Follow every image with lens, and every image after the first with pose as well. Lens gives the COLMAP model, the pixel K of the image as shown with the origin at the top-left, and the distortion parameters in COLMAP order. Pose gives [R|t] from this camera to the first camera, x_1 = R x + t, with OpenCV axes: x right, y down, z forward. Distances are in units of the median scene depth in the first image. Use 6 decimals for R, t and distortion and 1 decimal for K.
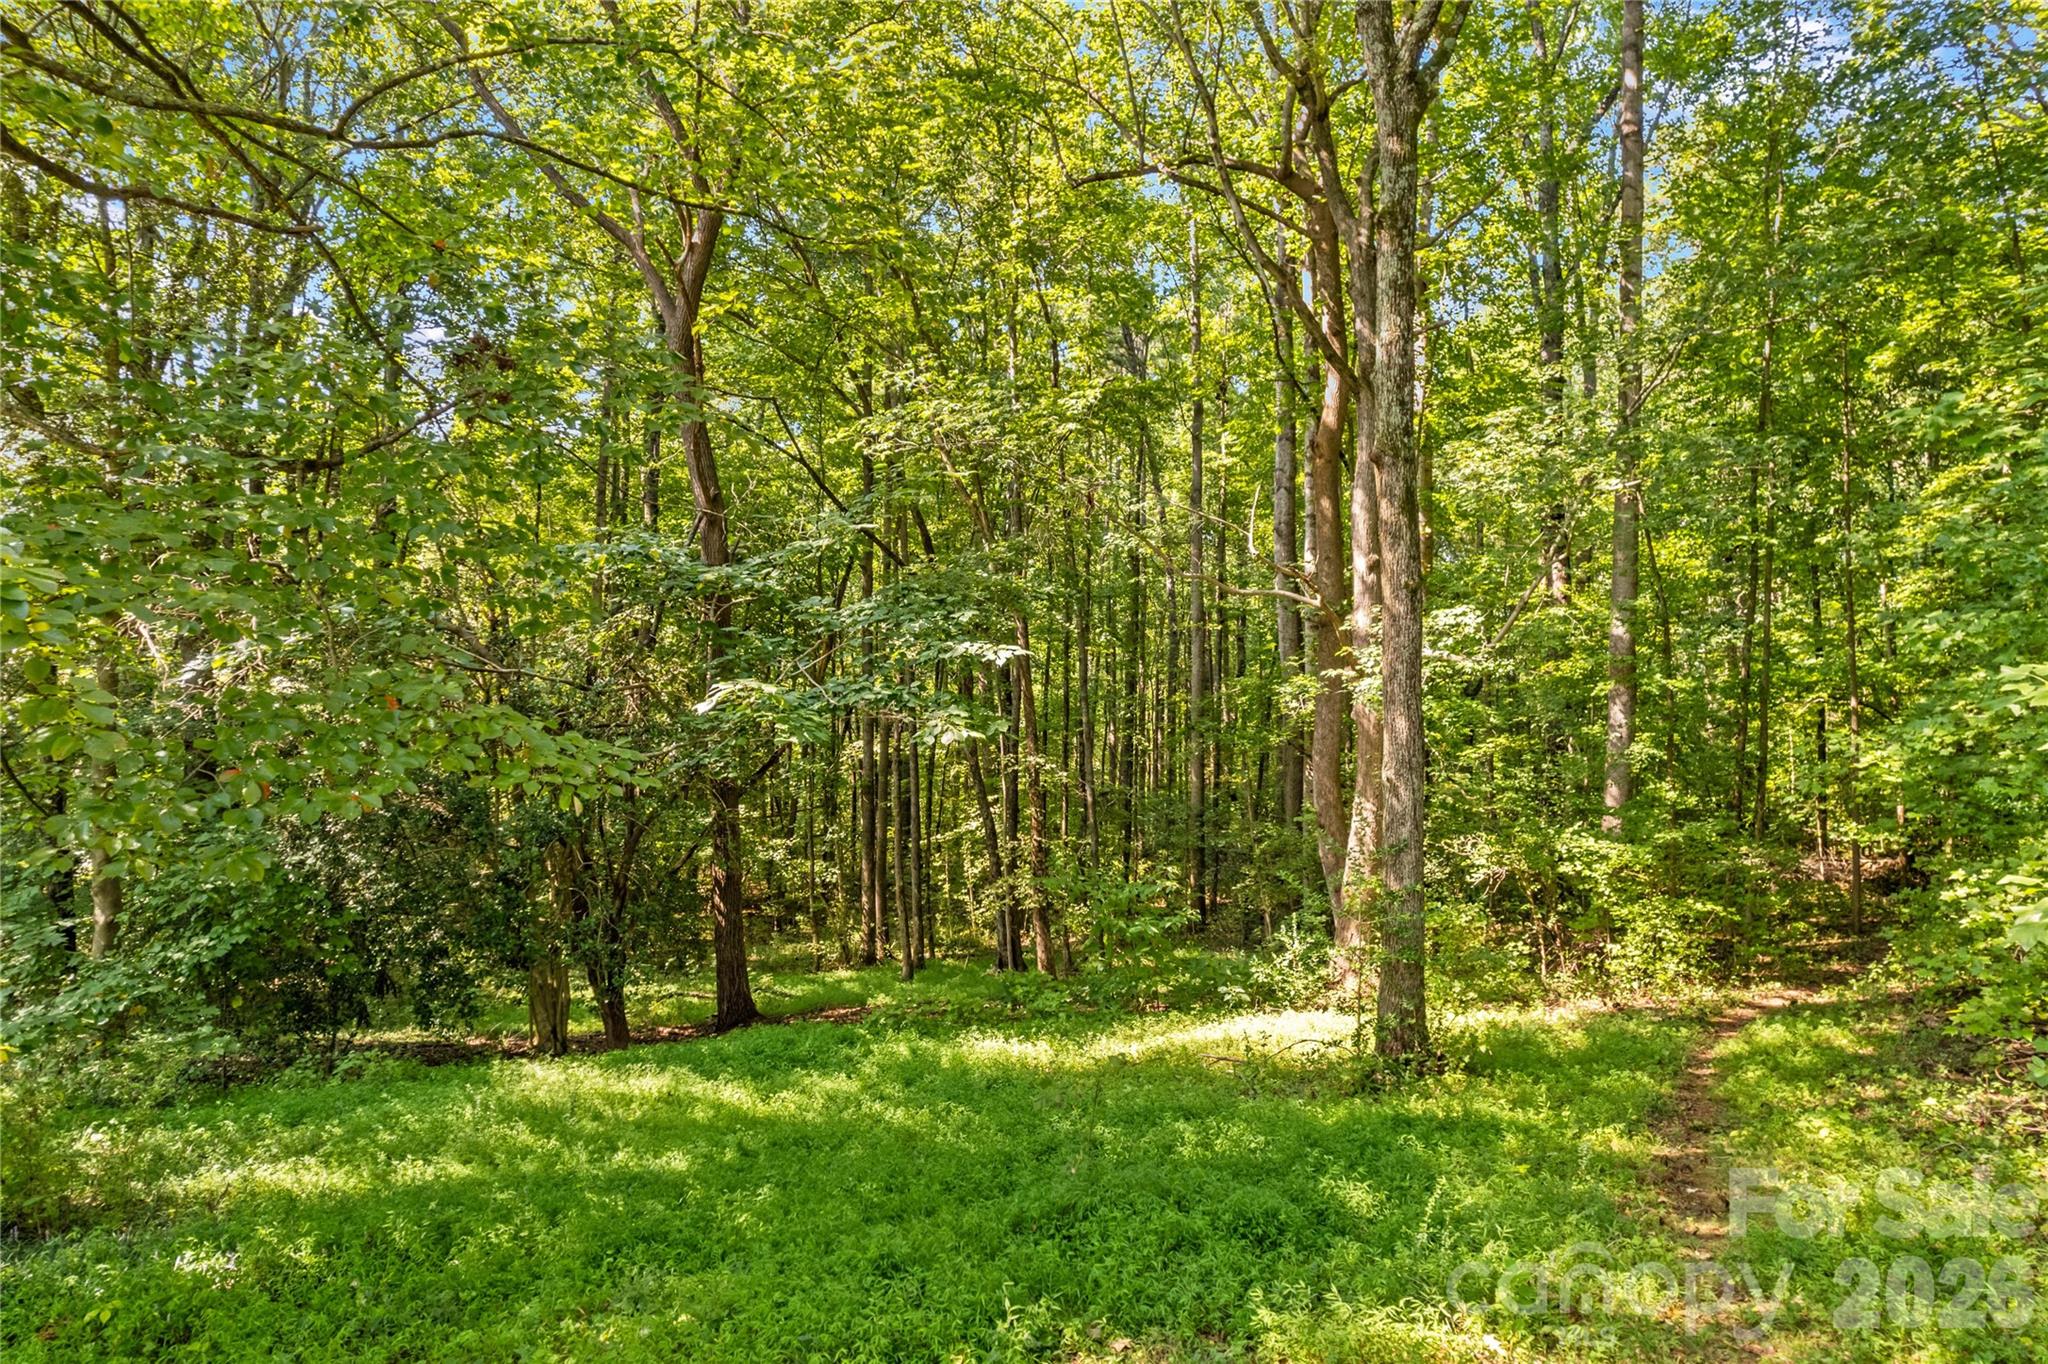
lens RADIAL K [[1439.4, 0, 1024.0], [0, 1439.4, 682.0], [0, 0, 1]] dist [-0.045560, 0.034045]
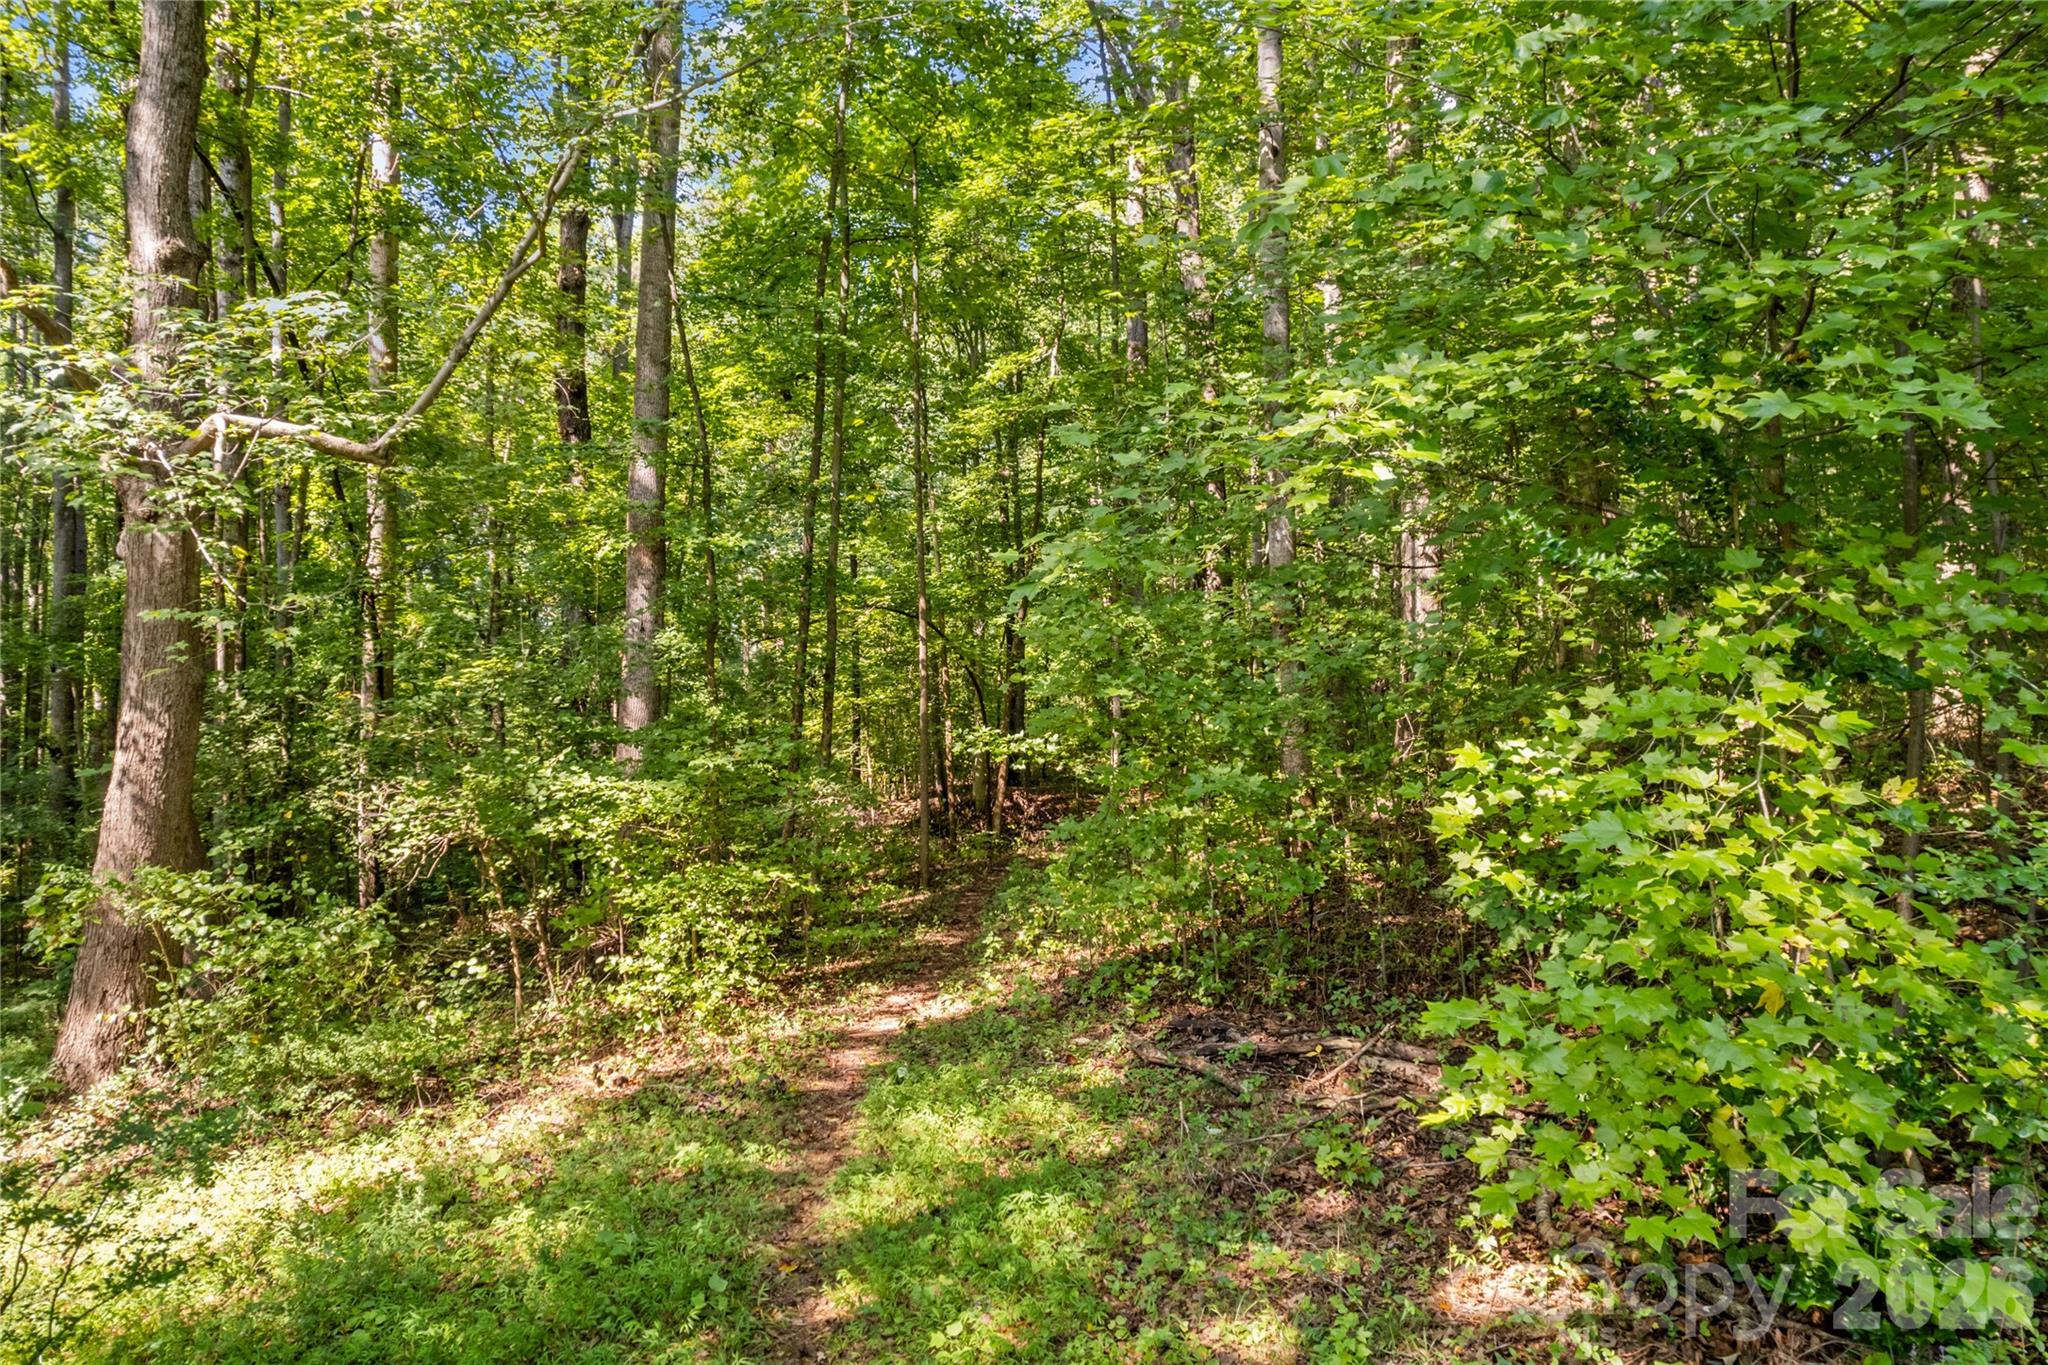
lens RADIAL K [[1317.5, 0, 1020.2], [0, 1317.5, 674.6], [0, 0, 1]] dist [-0.066923, 0.060060]
pose [[0.788766, 0.002190, 0.614689, 0.208094], [-0.005998, 0.999973, 0.004134, 0.065743], [-0.614664, -0.006948, 0.788759, 0.470802]]
